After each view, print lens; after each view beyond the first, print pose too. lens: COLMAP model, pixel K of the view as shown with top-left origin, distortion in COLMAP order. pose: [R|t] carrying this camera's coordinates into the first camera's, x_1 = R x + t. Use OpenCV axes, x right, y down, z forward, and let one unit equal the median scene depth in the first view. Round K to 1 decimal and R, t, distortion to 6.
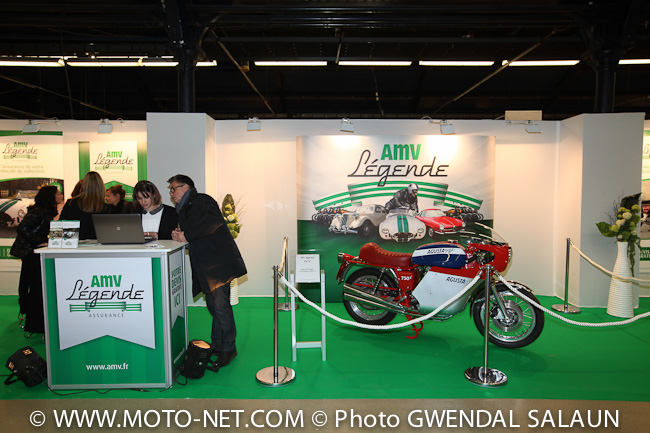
lens RADIAL K [[439.8, 0, 327.3], [0, 439.8, 212.4], [0, 0, 1]] dist [-0.003425, 0.000991]
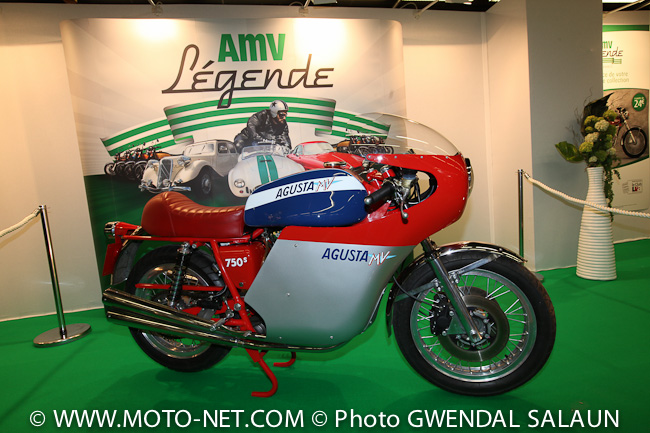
lens RADIAL K [[352.3, 0, 325.0], [0, 352.3, 216.5], [0, 0, 1]] dist [-0.043115, -0.000105]
pose [[0.983111, -0.092539, 0.157892, 0.168095], [0.087084, 0.995351, 0.041139, 0.078238], [-0.160965, -0.026694, 0.986599, 0.513112]]
